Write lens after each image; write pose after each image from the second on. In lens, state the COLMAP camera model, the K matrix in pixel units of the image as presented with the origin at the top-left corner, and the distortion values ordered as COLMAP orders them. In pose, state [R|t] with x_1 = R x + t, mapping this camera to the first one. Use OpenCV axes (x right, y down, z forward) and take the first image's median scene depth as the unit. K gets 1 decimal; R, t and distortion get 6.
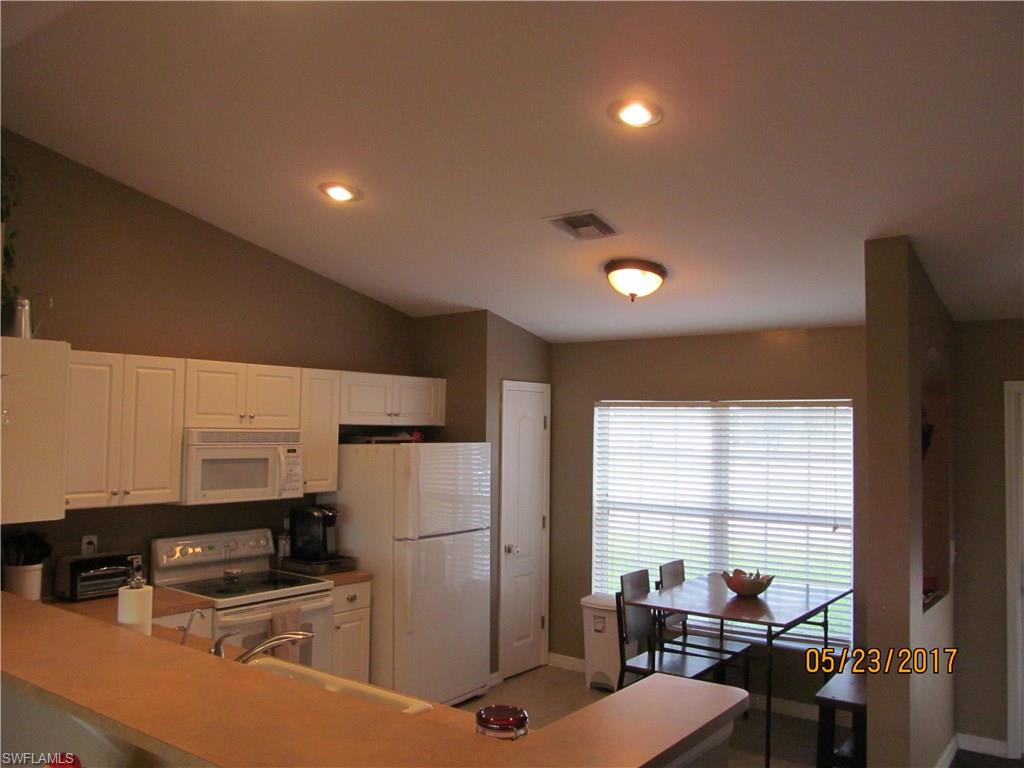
lens RADIAL K [[863.3, 0, 512.0], [0, 863.3, 384.0], [0, 0, 1]] dist [-0.051194, 0.008724]
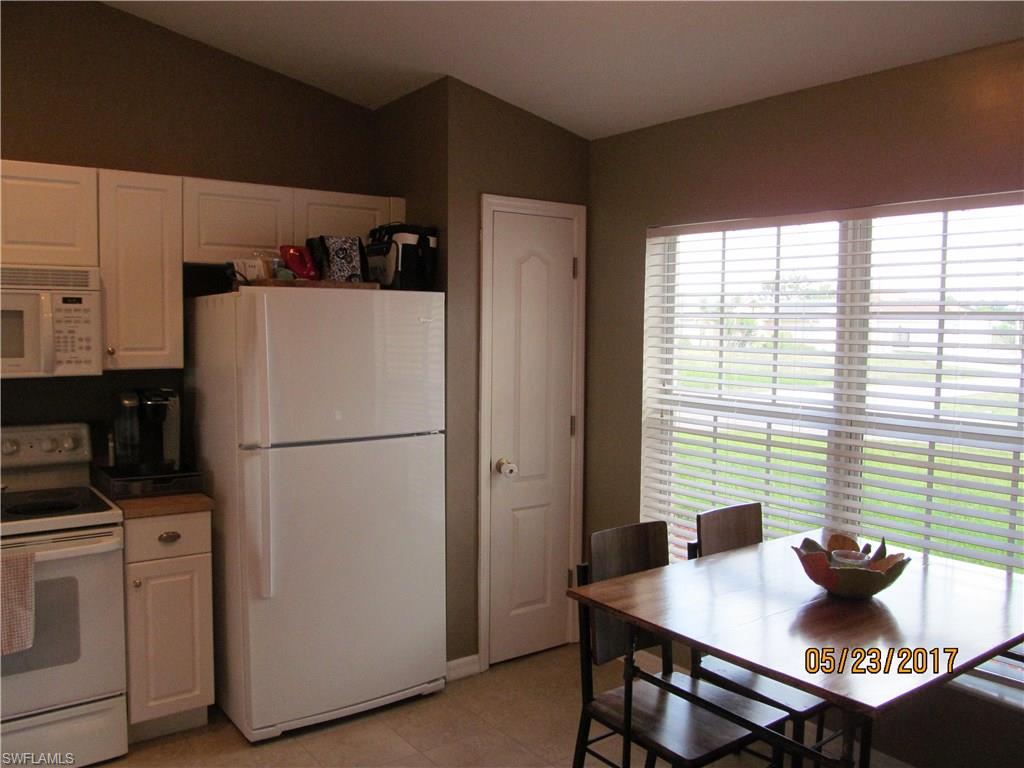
lens RADIAL K [[863.3, 0, 512.0], [0, 863.3, 384.0], [0, 0, 1]] dist [-0.051194, 0.008724]
pose [[0.956045, 0.020107, -0.292528, 0.216440], [0.015173, 0.992917, 0.117835, 0.065751], [0.292826, -0.117094, 0.948969, 0.471141]]
